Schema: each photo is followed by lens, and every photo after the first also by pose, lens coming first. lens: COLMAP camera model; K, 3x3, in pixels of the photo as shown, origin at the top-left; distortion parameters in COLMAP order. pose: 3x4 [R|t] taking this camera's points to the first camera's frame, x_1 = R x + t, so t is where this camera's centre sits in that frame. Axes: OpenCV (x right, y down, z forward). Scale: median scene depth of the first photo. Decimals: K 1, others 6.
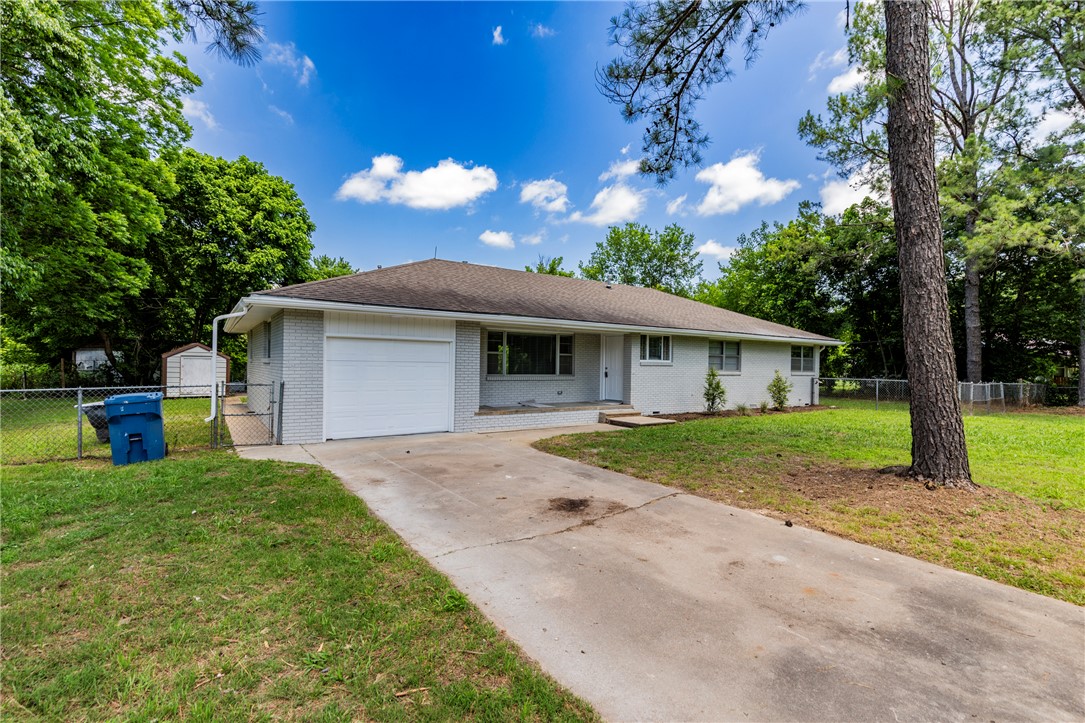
lens RADIAL K [[506.1, 0, 563.9], [0, 506.1, 360.7], [0, 0, 1]] dist [0.011666, 0.000028]
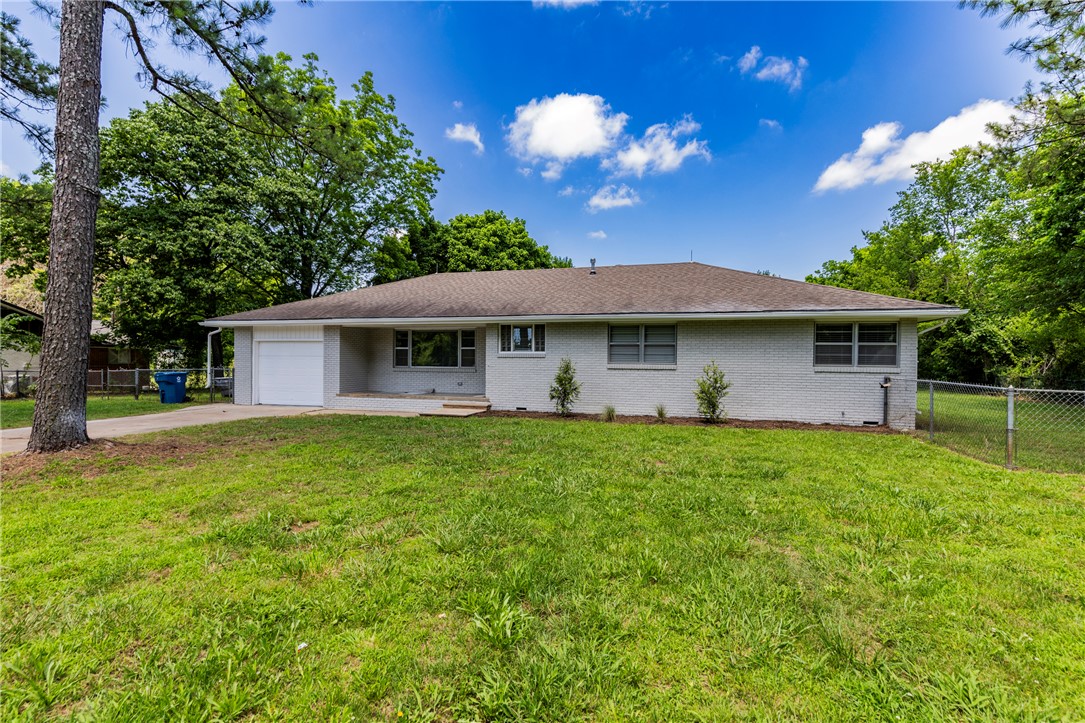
lens RADIAL K [[506.1, 0, 563.9], [0, 506.1, 360.7], [0, 0, 1]] dist [0.011666, 0.000028]
pose [[0.624859, -0.002661, -0.780733, 0.959079], [0.010208, 0.999937, 0.004762, 0.011818], [0.780671, -0.010946, 0.624846, 0.492002]]
